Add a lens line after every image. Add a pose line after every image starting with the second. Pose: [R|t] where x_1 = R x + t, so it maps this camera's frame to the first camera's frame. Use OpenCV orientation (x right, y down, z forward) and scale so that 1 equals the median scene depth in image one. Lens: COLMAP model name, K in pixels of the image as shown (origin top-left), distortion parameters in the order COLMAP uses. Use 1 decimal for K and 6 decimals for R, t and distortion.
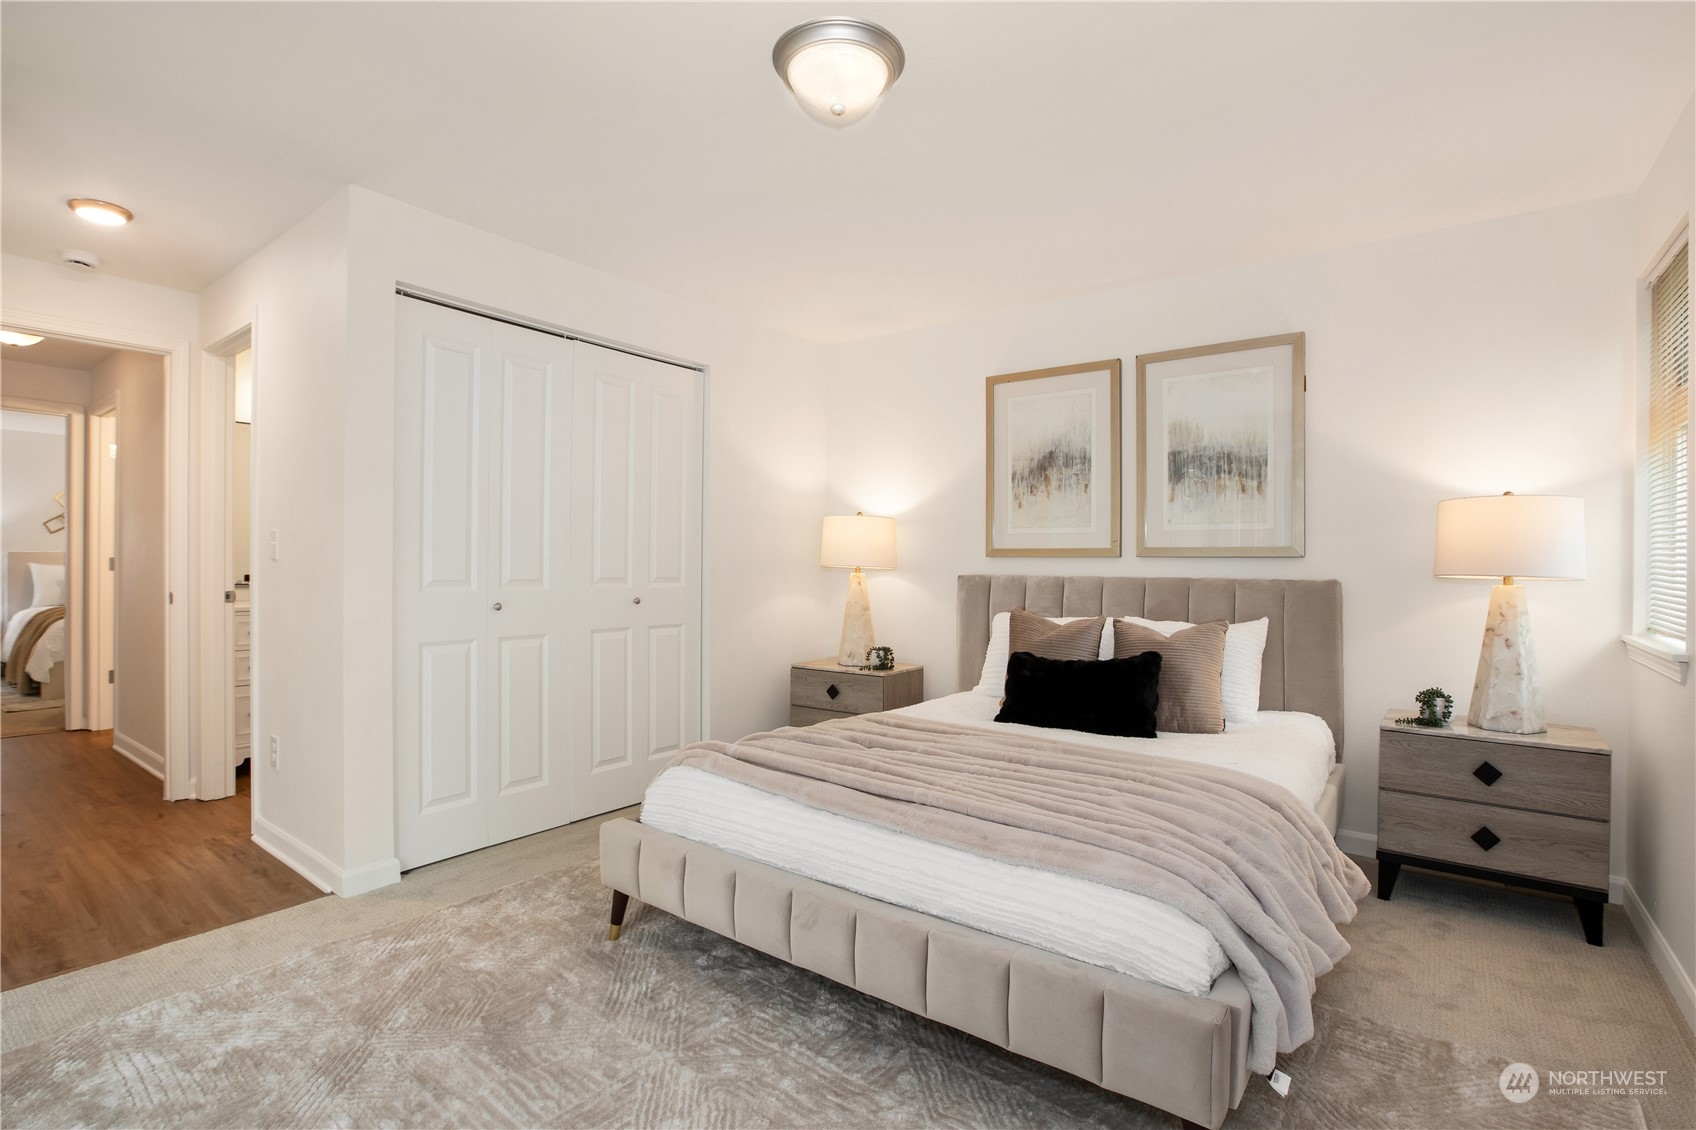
lens RADIAL K [[781.7, 0, 846.5], [0, 781.7, 562.1], [0, 0, 1]] dist [-0.050723, 0.014515]
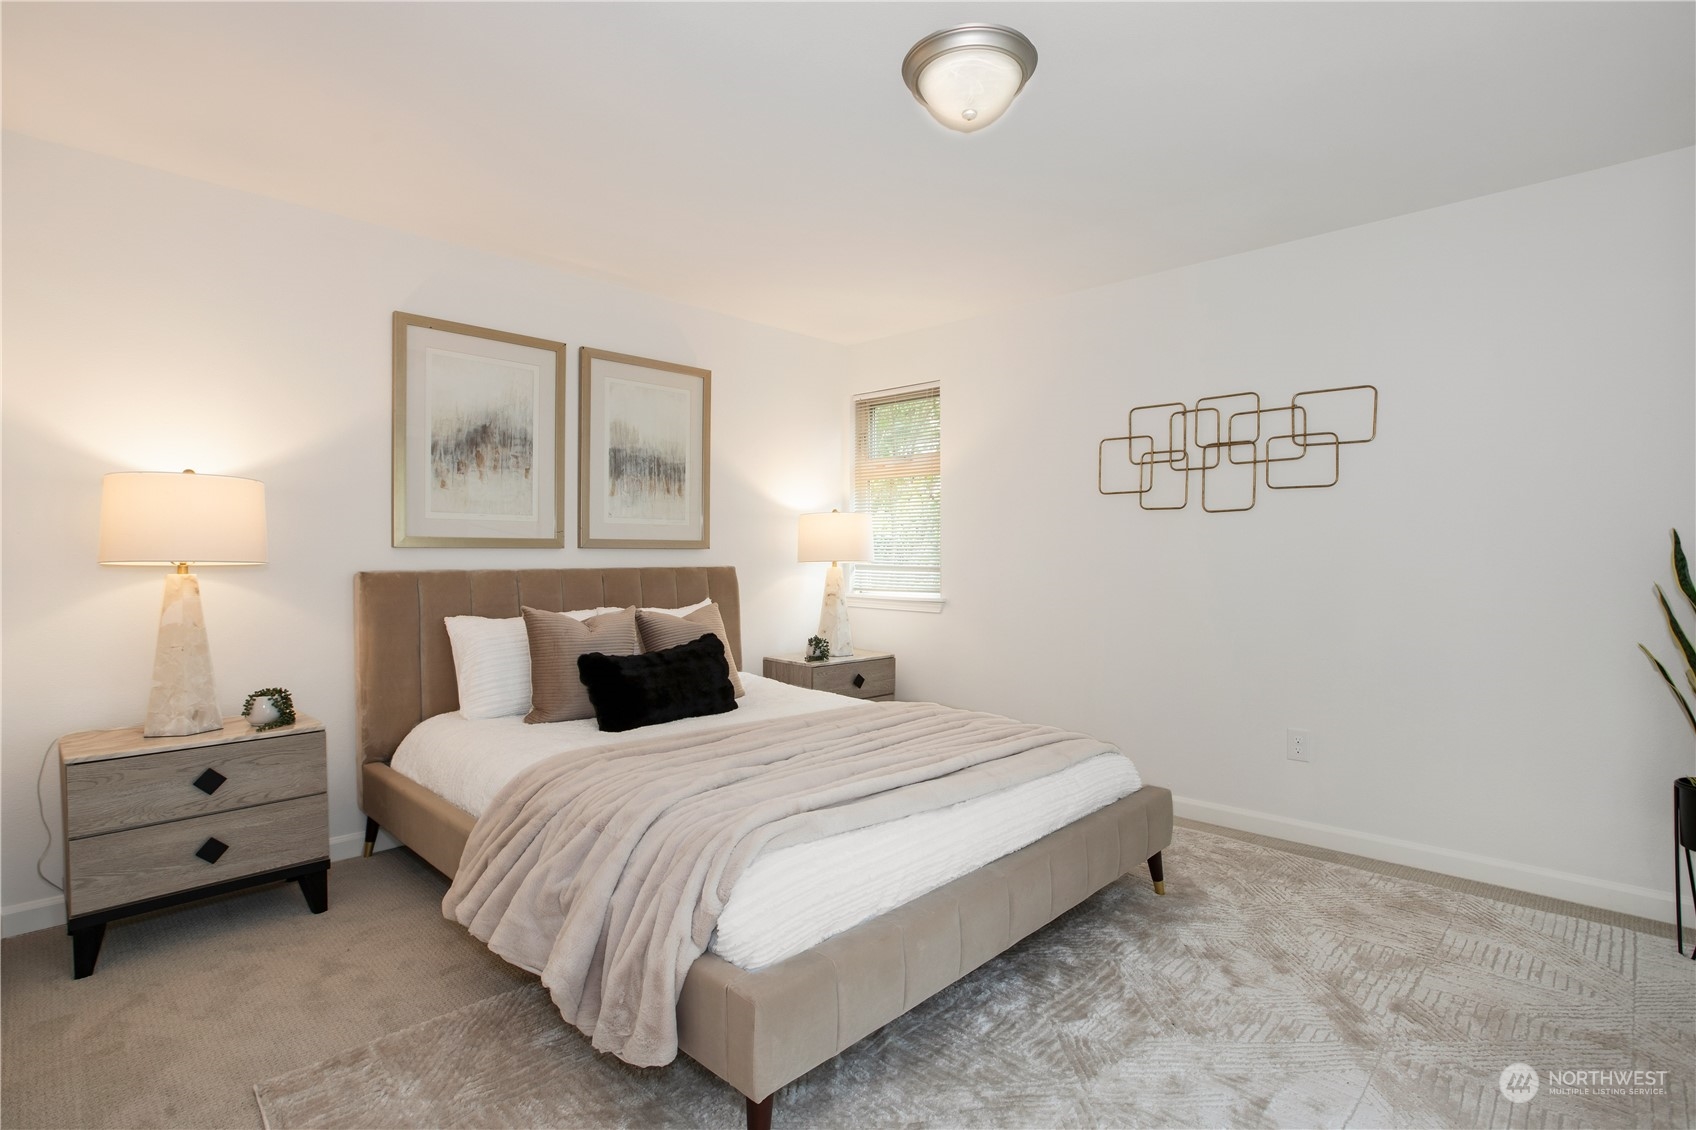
lens RADIAL K [[823.8, 0, 881.8], [0, 823.8, 535.4], [0, 0, 1]] dist [0.002490, -0.000027]
pose [[0.134302, 0.019406, 0.990750, -0.609046], [0.003348, 0.999794, -0.020037, -0.000538], [-0.990935, 0.006008, 0.134210, 0.463895]]
